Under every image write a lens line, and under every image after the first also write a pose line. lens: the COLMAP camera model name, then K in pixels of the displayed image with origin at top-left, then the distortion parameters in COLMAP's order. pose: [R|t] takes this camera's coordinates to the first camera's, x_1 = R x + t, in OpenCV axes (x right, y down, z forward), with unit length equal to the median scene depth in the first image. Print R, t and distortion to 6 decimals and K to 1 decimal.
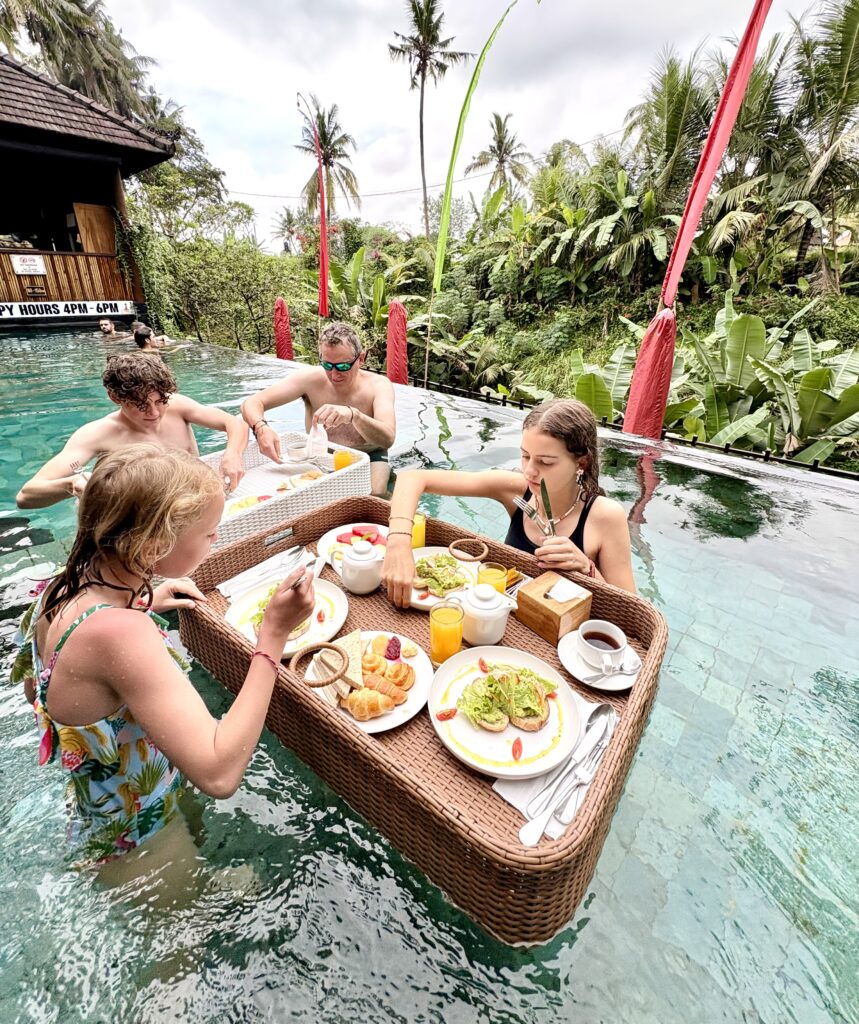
lens RADIAL K [[469.1, 0, 429.0], [0, 469.1, 462.1], [0, 0, 1]] dist [0.001184, -0.000284]
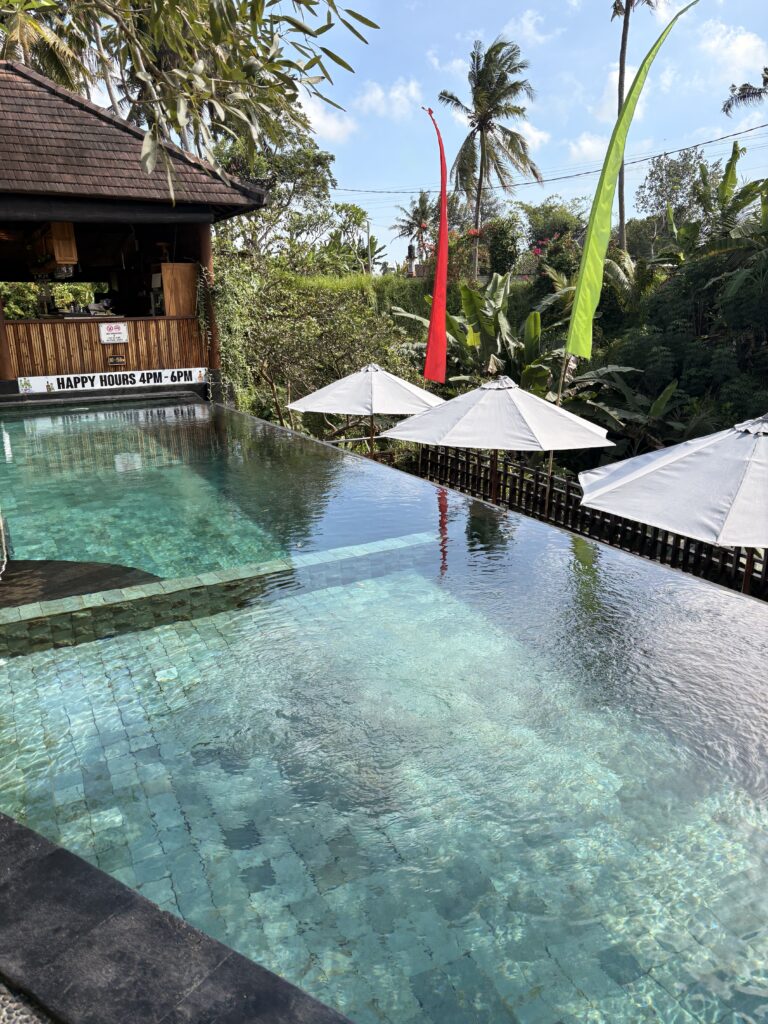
lens RADIAL K [[794.5, 0, 384.0], [0, 794.5, 512.0], [0, 0, 1]] dist [-0.002618, -0.000855]
pose [[0.951979, 0.052365, -0.301652, 0.083647], [-0.083743, 0.992228, -0.092040, 0.017104], [0.294488, 0.112882, 0.948965, -0.165411]]
